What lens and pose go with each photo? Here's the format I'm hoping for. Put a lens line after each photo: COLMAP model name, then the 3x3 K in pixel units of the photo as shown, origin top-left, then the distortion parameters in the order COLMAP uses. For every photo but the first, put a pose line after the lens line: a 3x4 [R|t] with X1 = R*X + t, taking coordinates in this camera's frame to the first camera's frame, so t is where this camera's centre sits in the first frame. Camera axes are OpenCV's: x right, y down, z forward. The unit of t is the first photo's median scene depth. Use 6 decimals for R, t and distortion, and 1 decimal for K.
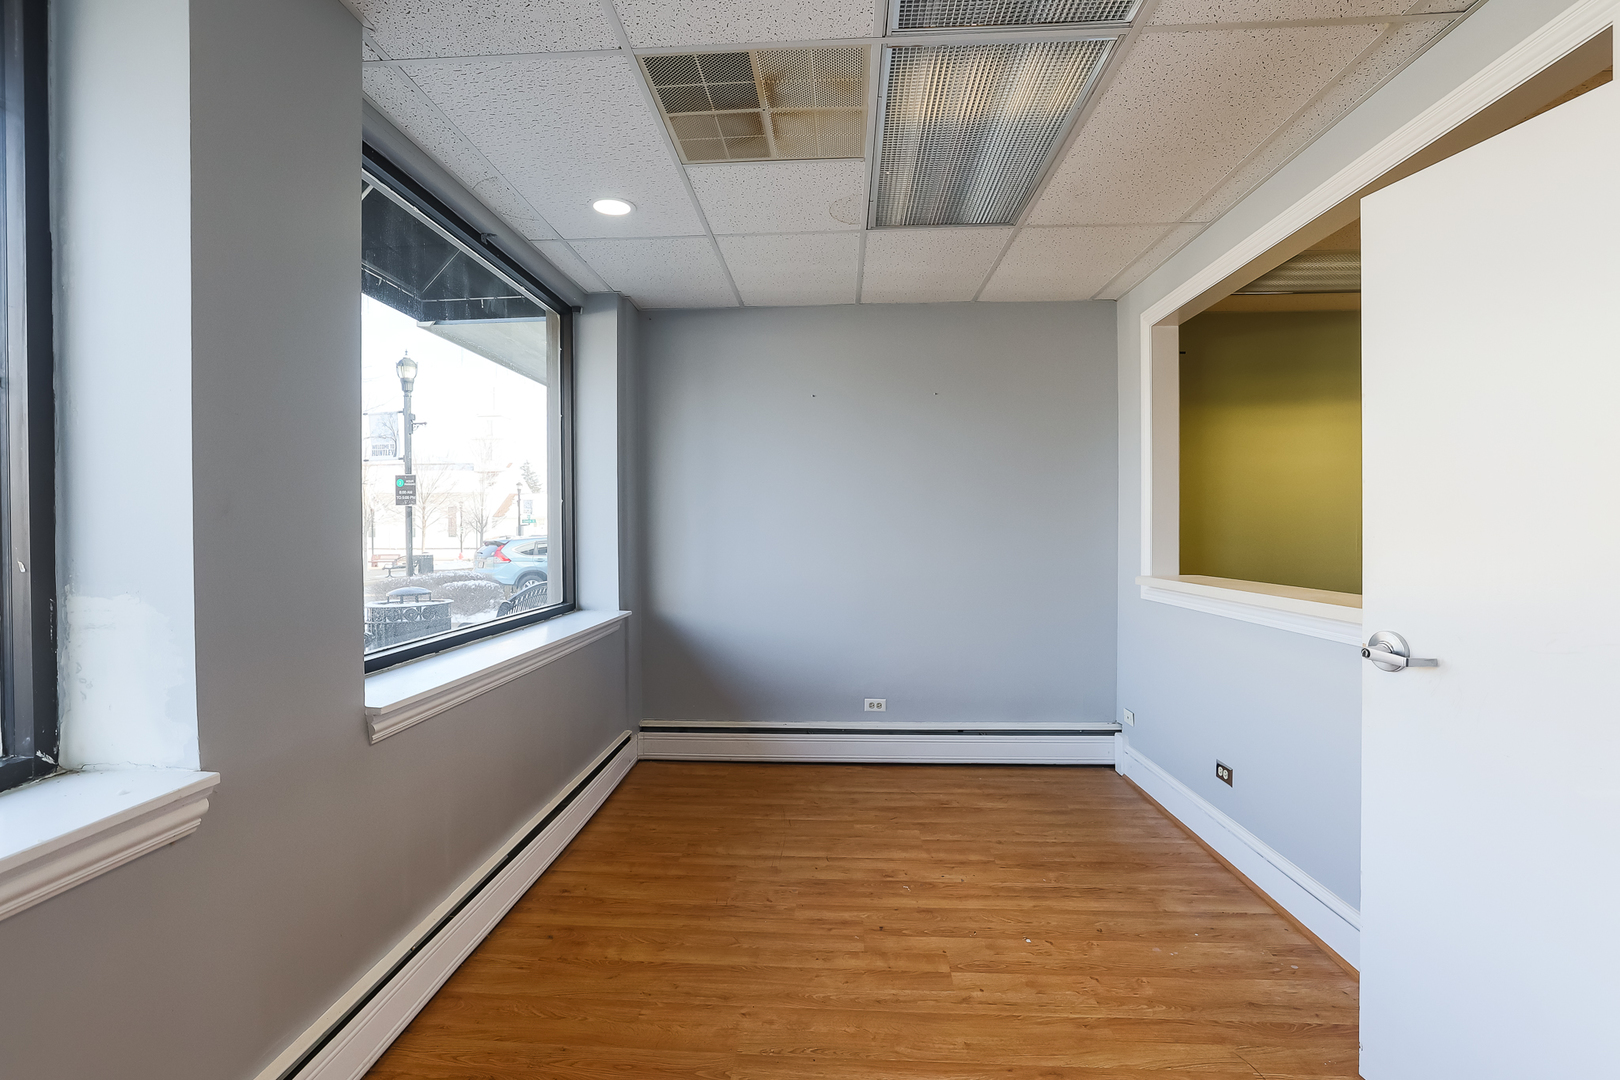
lens RADIAL K [[761.8, 0, 806.7], [0, 761.8, 533.0], [0, 0, 1]] dist [-0.053419, 0.022770]
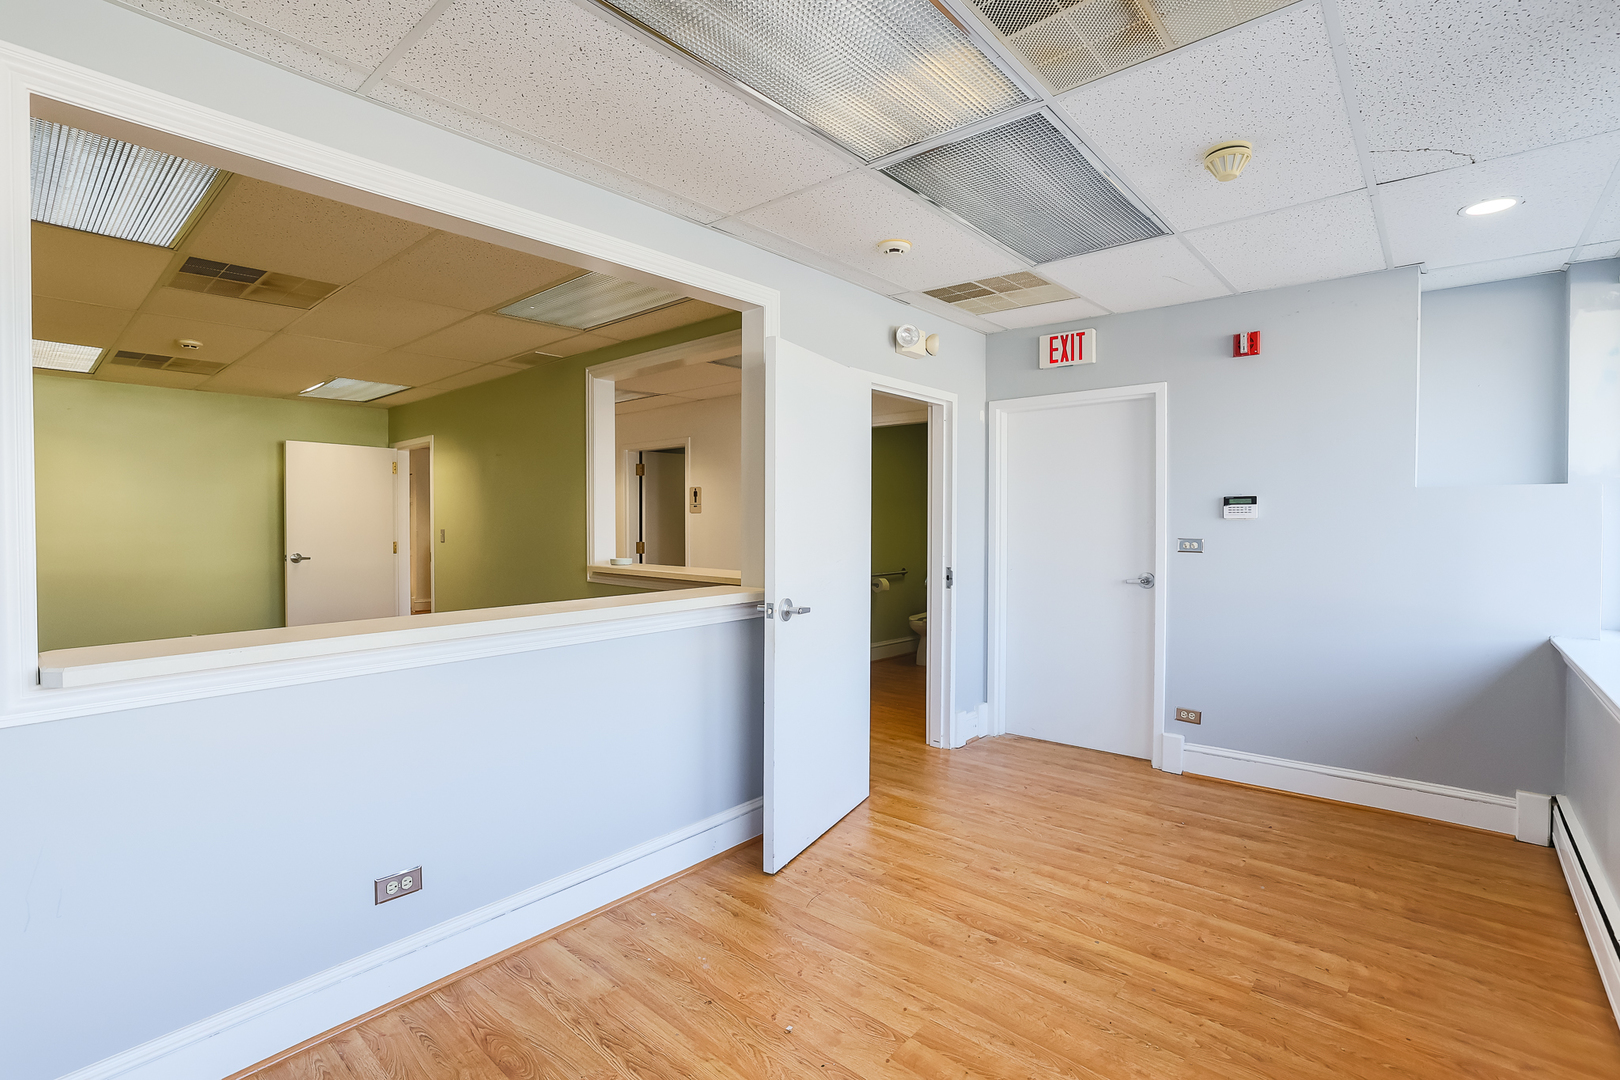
lens RADIAL K [[744.1, 0, 798.0], [0, 744.1, 534.1], [0, 0, 1]] dist [-0.051100, 0.020469]
pose [[-0.775798, -0.003606, 0.630972, -0.199287], [0.010604, 0.999768, 0.018751, -0.031739], [-0.630893, 0.021238, -0.775579, 1.363284]]
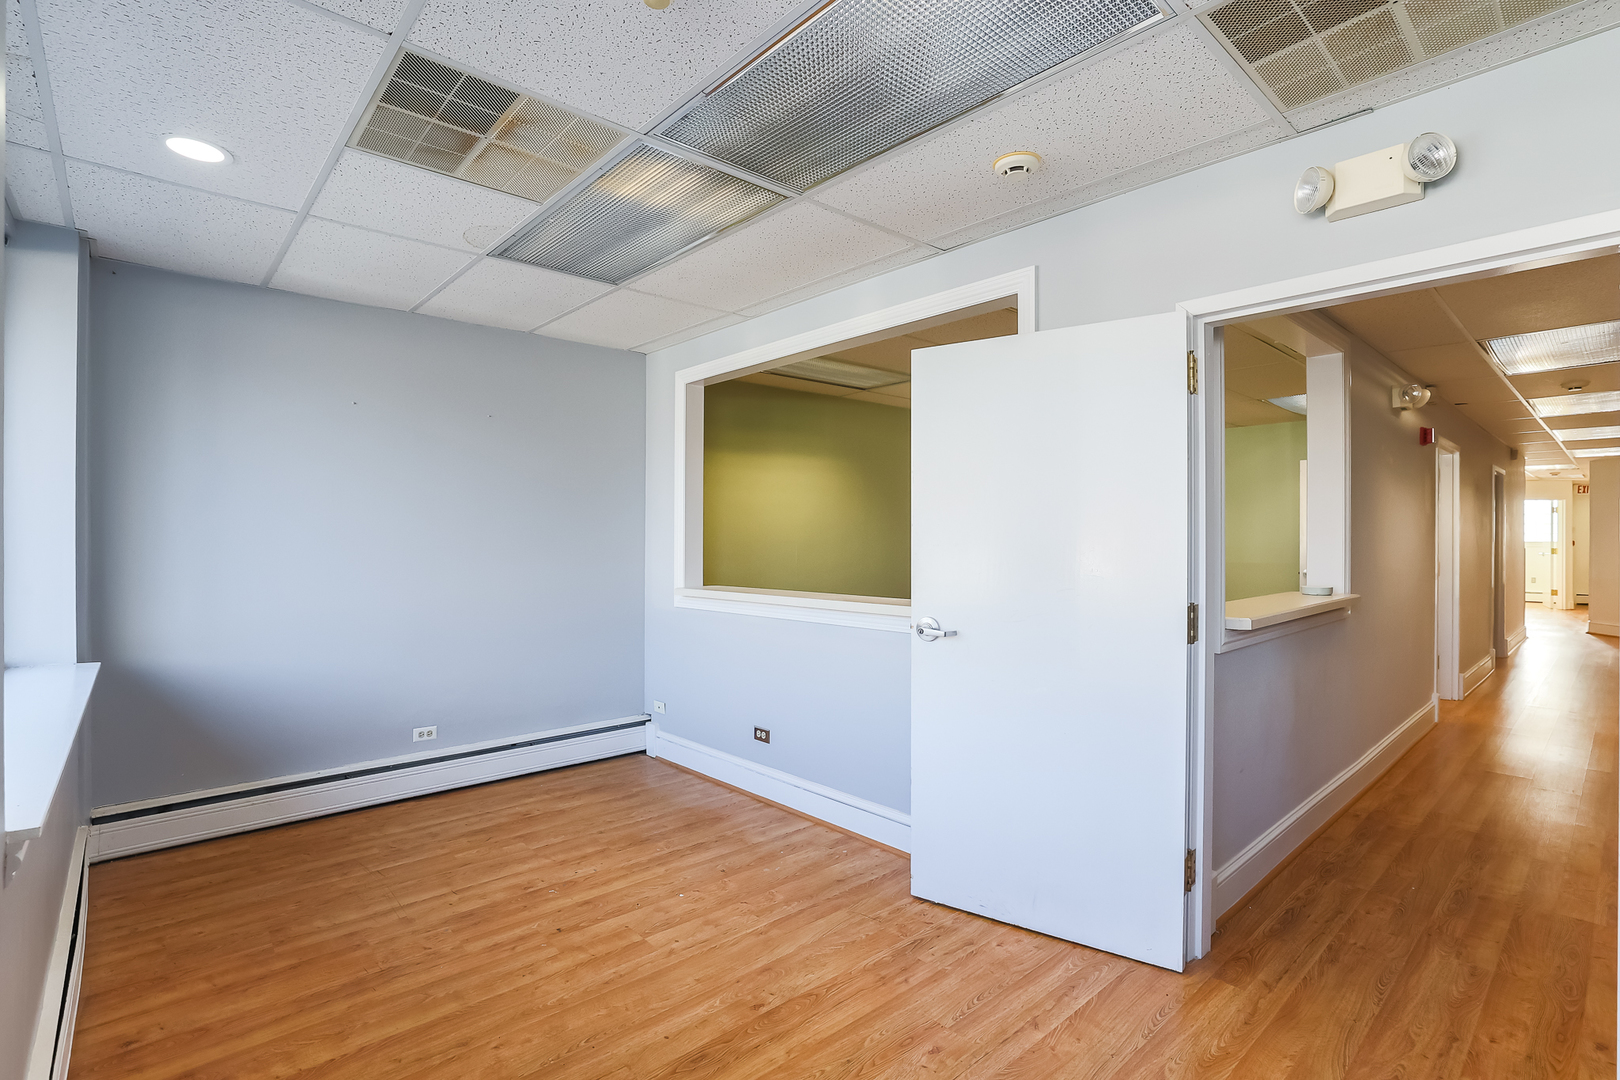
lens RADIAL K [[744.1, 0, 798.0], [0, 744.1, 534.1], [0, 0, 1]] dist [-0.051100, 0.020469]
pose [[0.709684, 0.008425, 0.704470, -0.341980], [0.001347, 0.999910, -0.013315, -0.017507], [-0.704519, 0.010398, 0.709609, 0.018528]]
